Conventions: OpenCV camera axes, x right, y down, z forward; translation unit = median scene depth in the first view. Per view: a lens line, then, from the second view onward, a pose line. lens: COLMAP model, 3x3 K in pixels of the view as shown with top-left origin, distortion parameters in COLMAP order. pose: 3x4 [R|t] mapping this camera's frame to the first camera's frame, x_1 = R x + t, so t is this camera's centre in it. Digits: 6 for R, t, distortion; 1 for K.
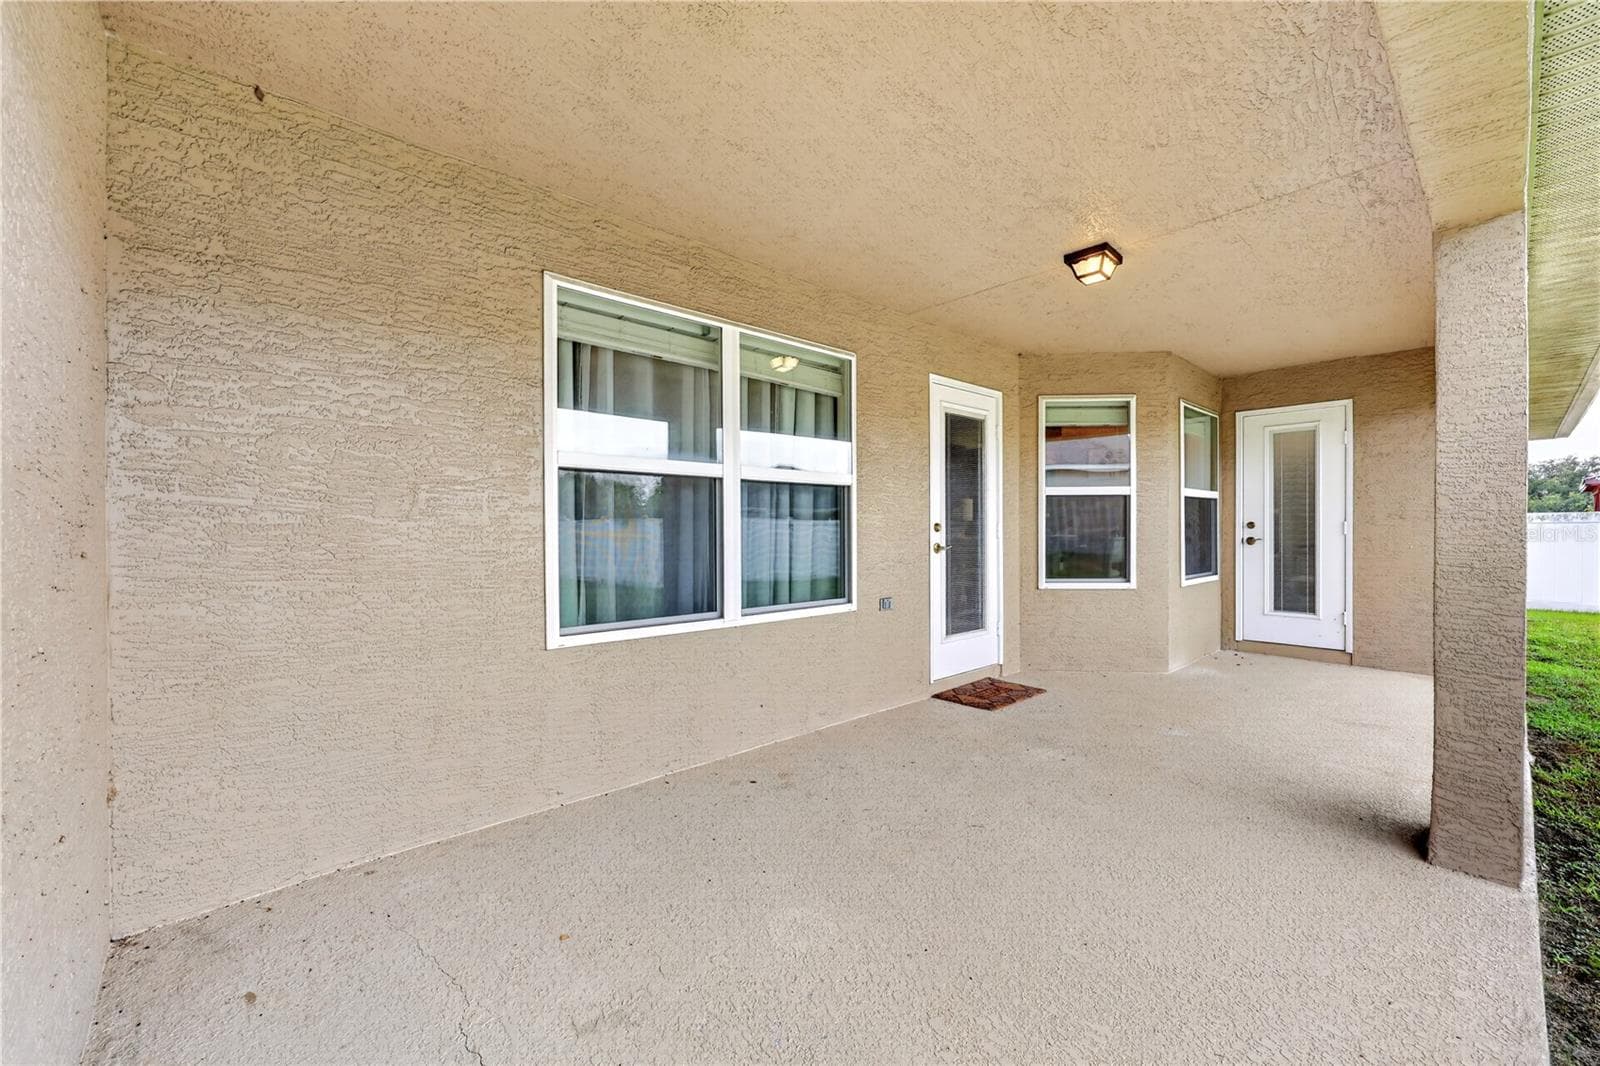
lens RADIAL K [[653.5, 0, 800.0], [0, 653.5, 533.0], [0, 0, 1]] dist [-0.000292, 0.000058]
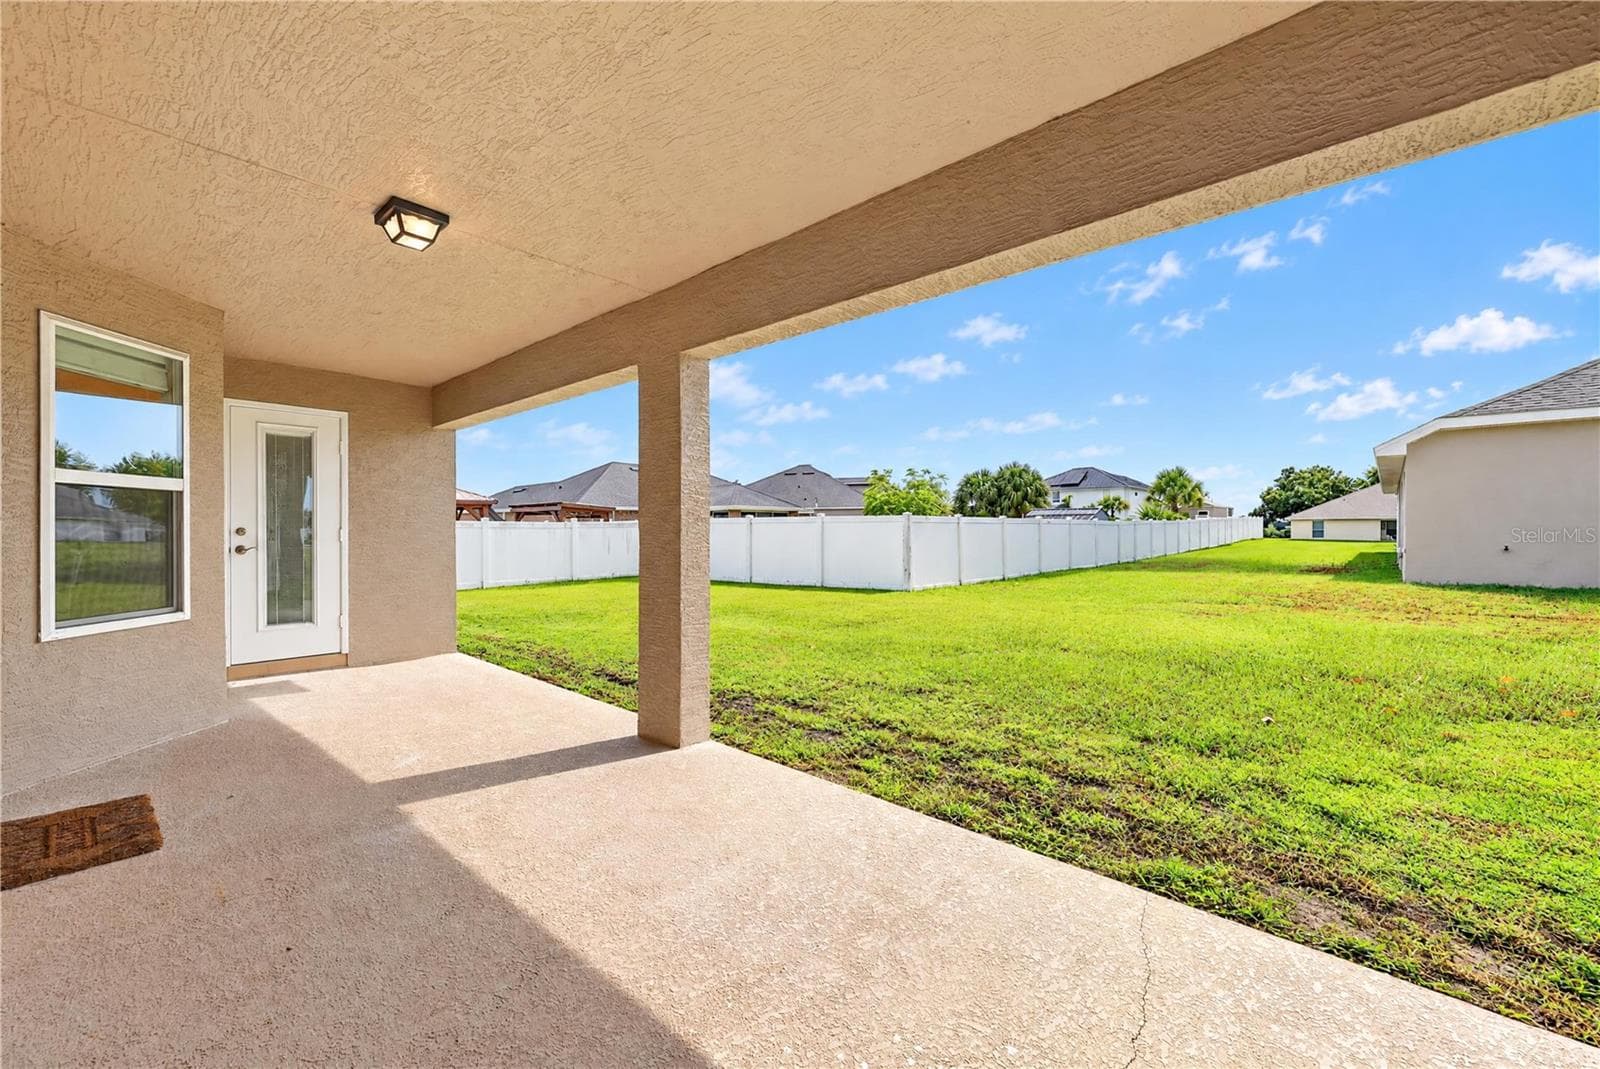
lens RADIAL K [[653.5, 0, 800.0], [0, 653.5, 534.5], [0, 0, 1]] dist [-0.000292, 0.000058]
pose [[-0.088511, -0.004230, 0.996066, -0.268242], [0.004063, 0.999981, 0.004608, -0.009938], [-0.996067, 0.004455, -0.088492, 0.365322]]
